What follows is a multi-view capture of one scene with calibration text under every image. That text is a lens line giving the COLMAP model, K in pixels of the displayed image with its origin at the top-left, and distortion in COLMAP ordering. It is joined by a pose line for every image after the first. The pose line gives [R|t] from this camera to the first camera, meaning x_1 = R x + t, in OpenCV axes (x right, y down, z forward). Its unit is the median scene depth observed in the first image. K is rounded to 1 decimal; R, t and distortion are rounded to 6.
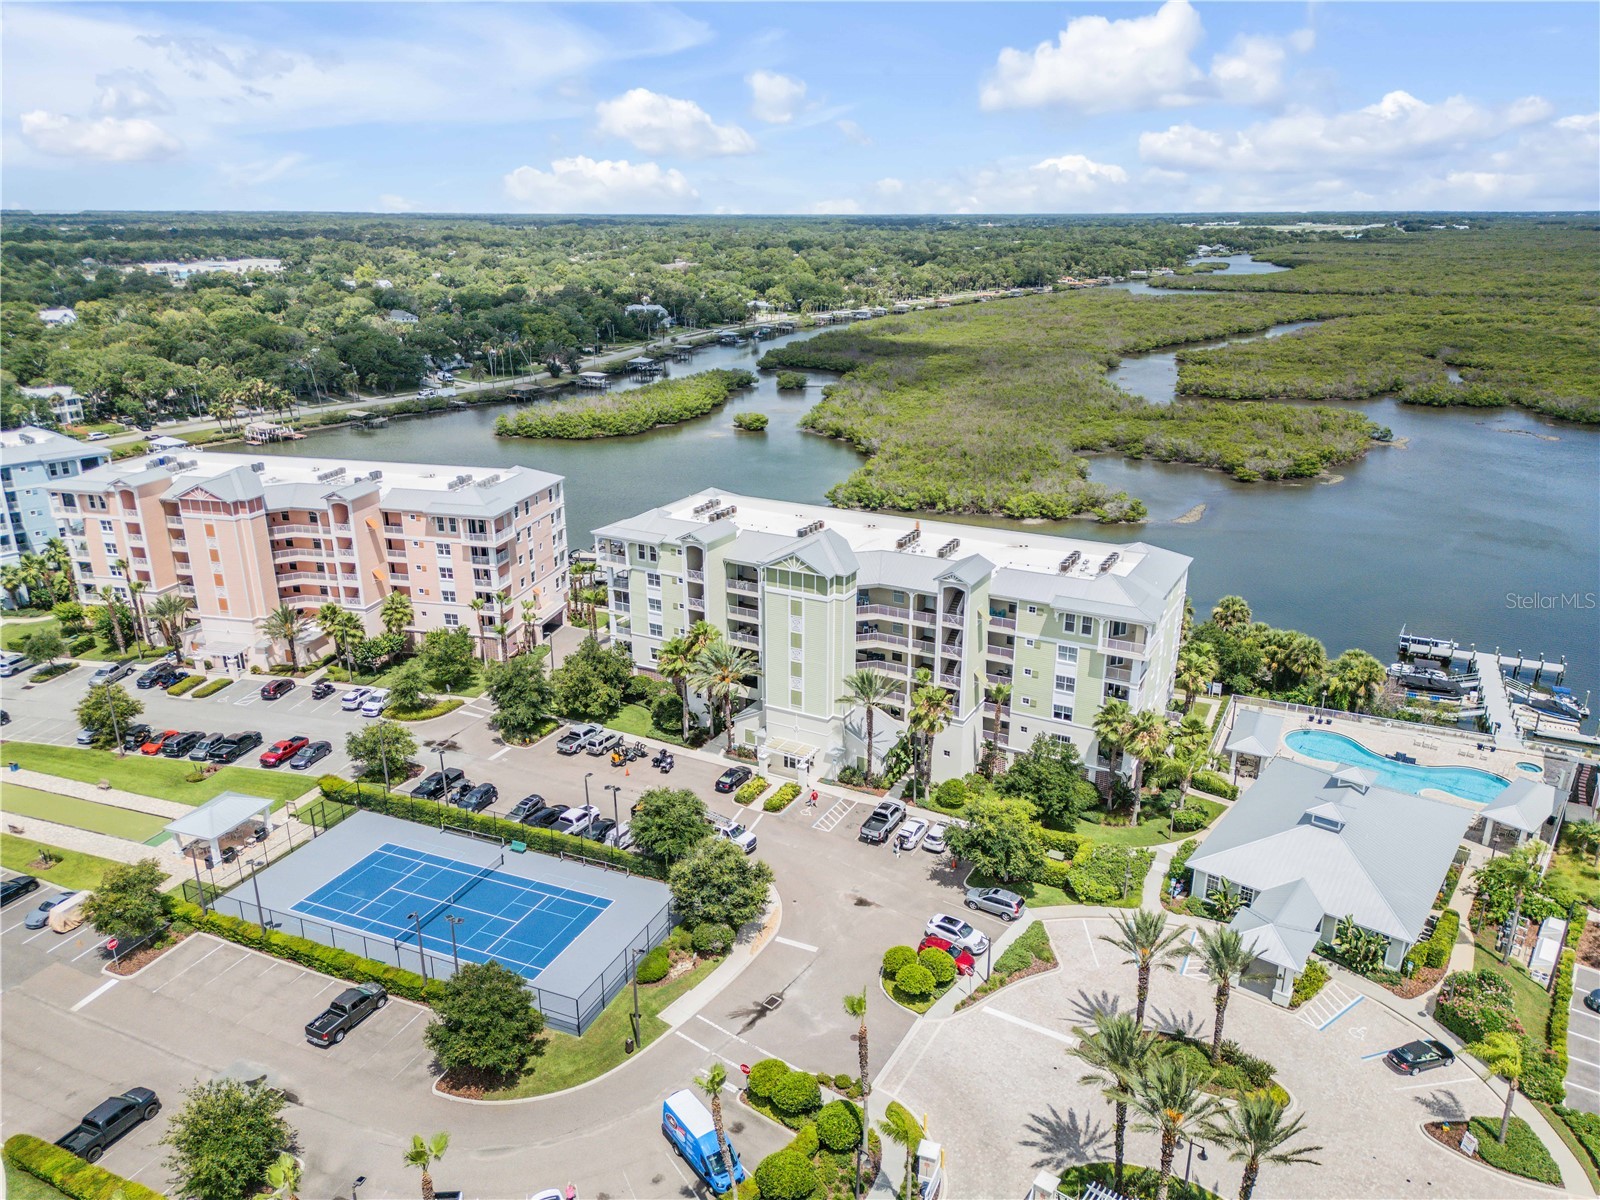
lens RADIAL K [[1118.1, 0, 798.3], [0, 1118.1, 606.7], [0, 0, 1]] dist [0.102977, -0.122373]
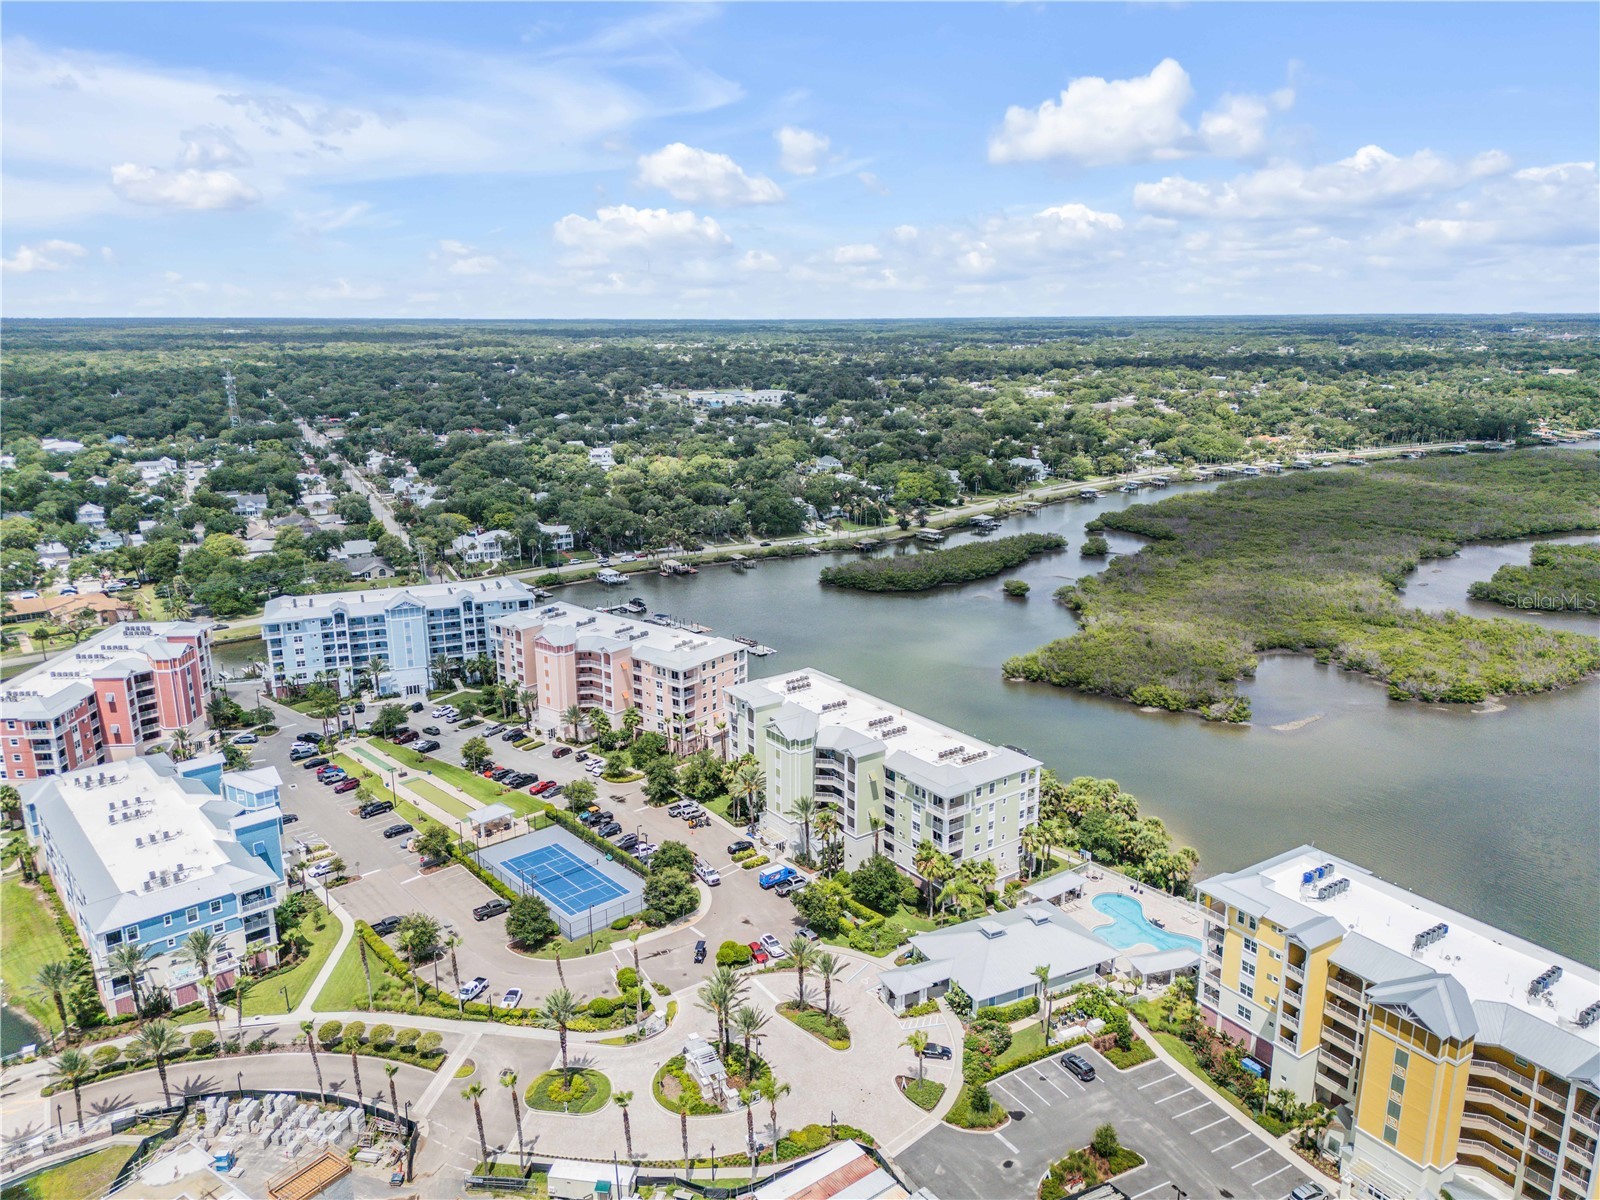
lens RADIAL K [[1118.1, 0, 798.3], [0, 1118.1, 606.7], [0, 0, 1]] dist [0.102977, -0.122373]
pose [[0.904426, 0.104067, -0.413743, 0.614272], [-0.137654, 0.989108, -0.052120, -0.118543], [0.403812, 0.104092, 0.908901, -0.505754]]
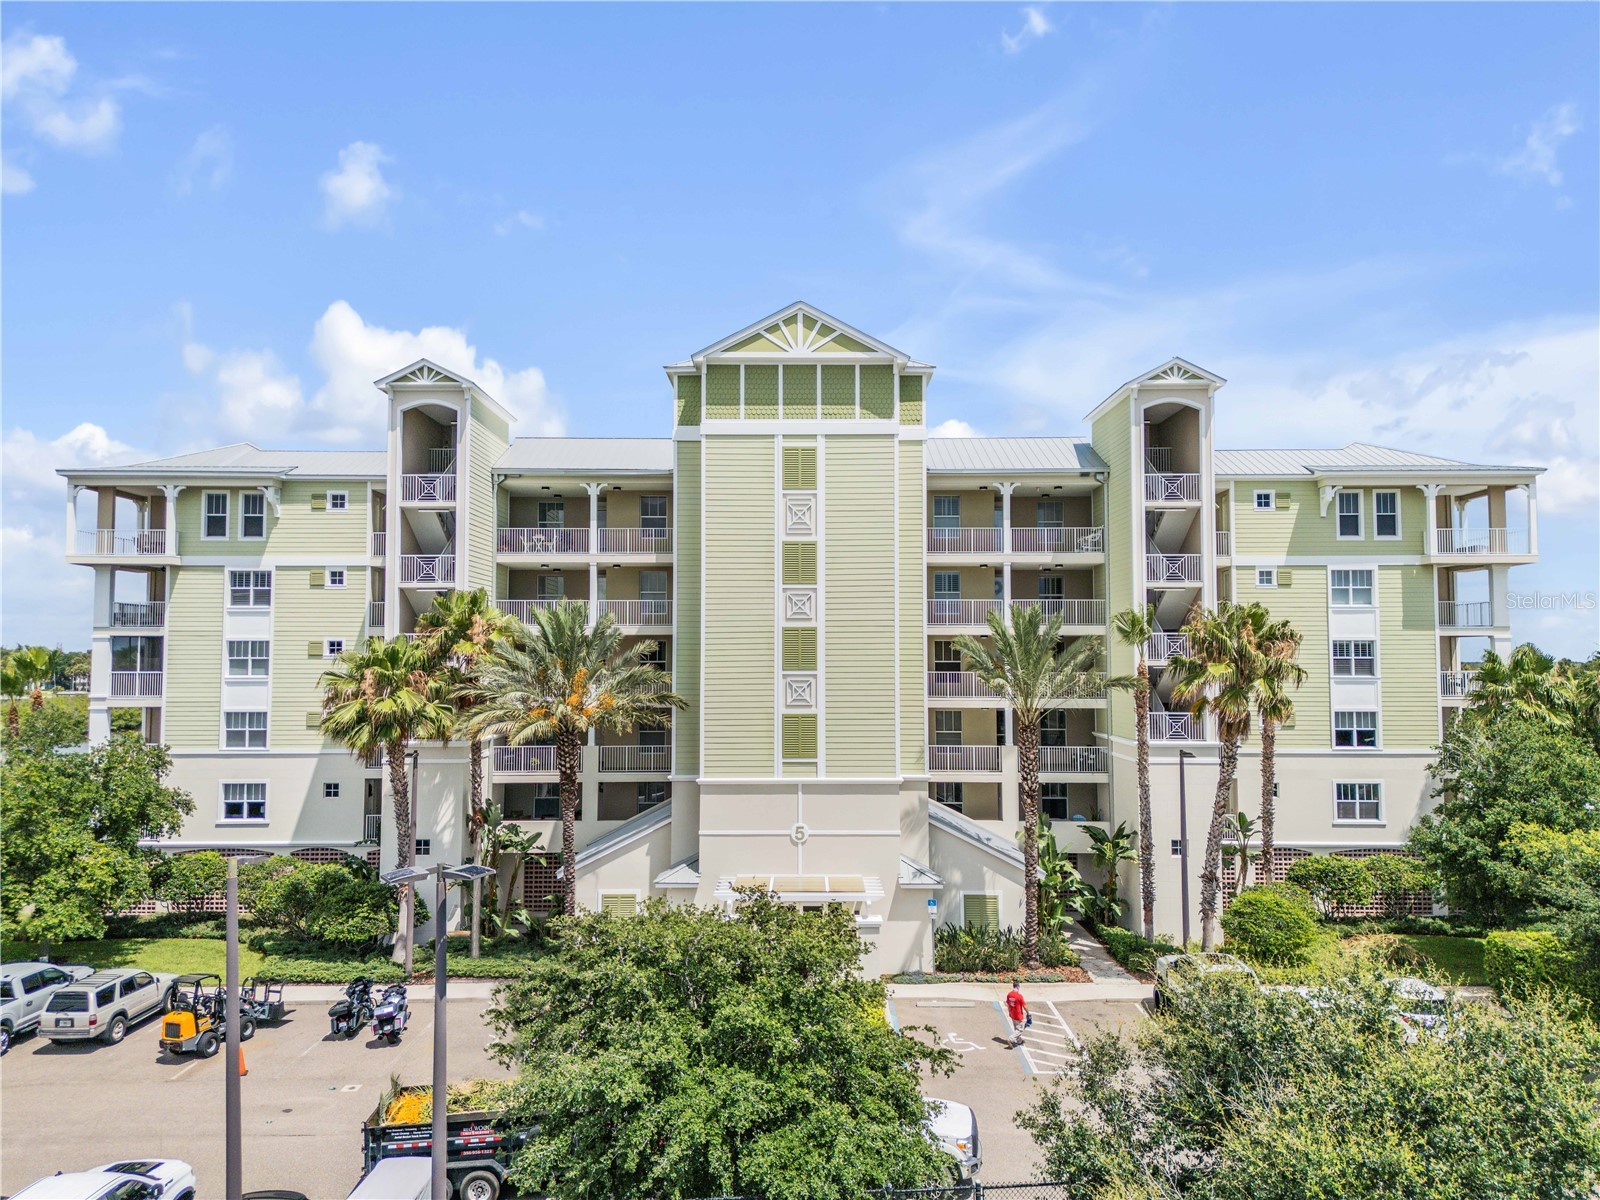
lens RADIAL K [[1118.1, 0, 798.3], [0, 1118.1, 606.7], [0, 0, 1]] dist [0.102977, -0.122373]
pose [[0.880822, 0.023207, 0.472879, -0.148725], [0.156707, 0.928209, -0.337447, 0.142431], [-0.446762, 0.371334, 0.813950, 0.608949]]
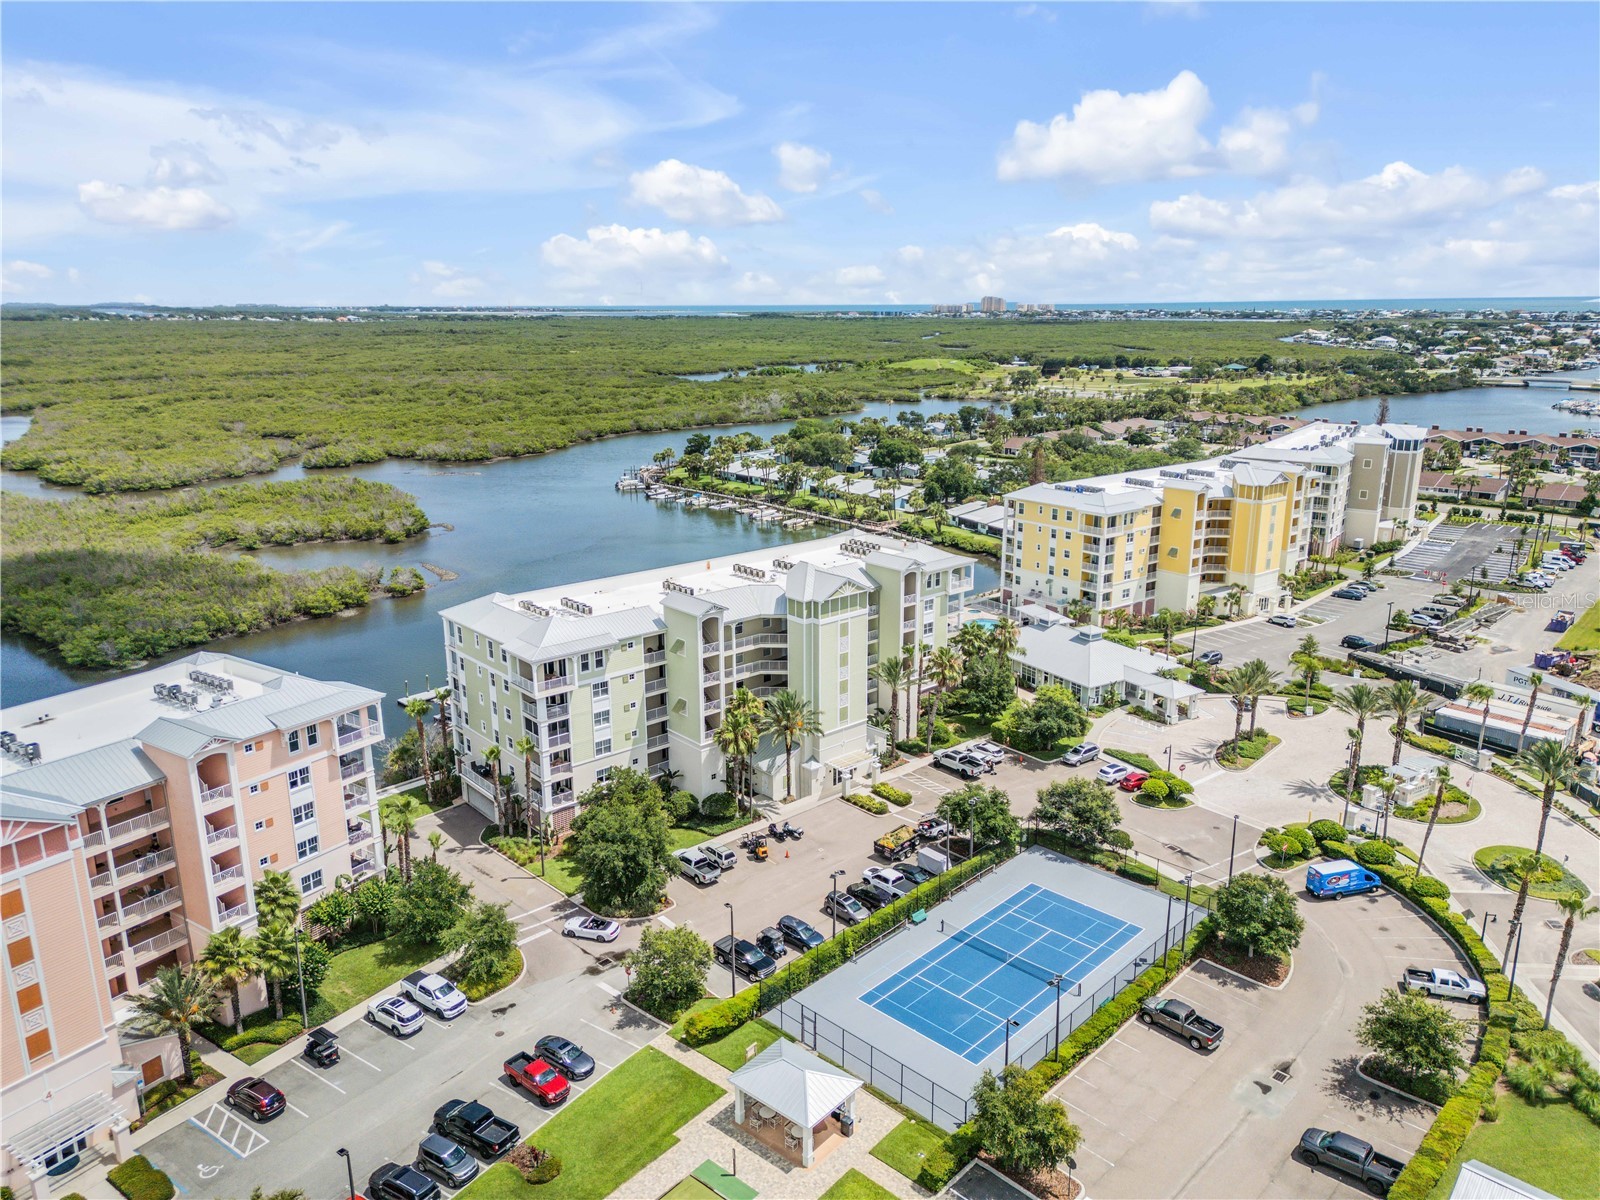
lens RADIAL K [[1118.1, 0, 798.3], [0, 1118.1, 606.7], [0, 0, 1]] dist [0.102977, -0.122373]
pose [[0.352672, -0.247892, 0.902315, -0.849244], [0.313399, 0.939873, 0.135717, -0.155153], [-0.881705, 0.234921, 0.409156, 0.497745]]
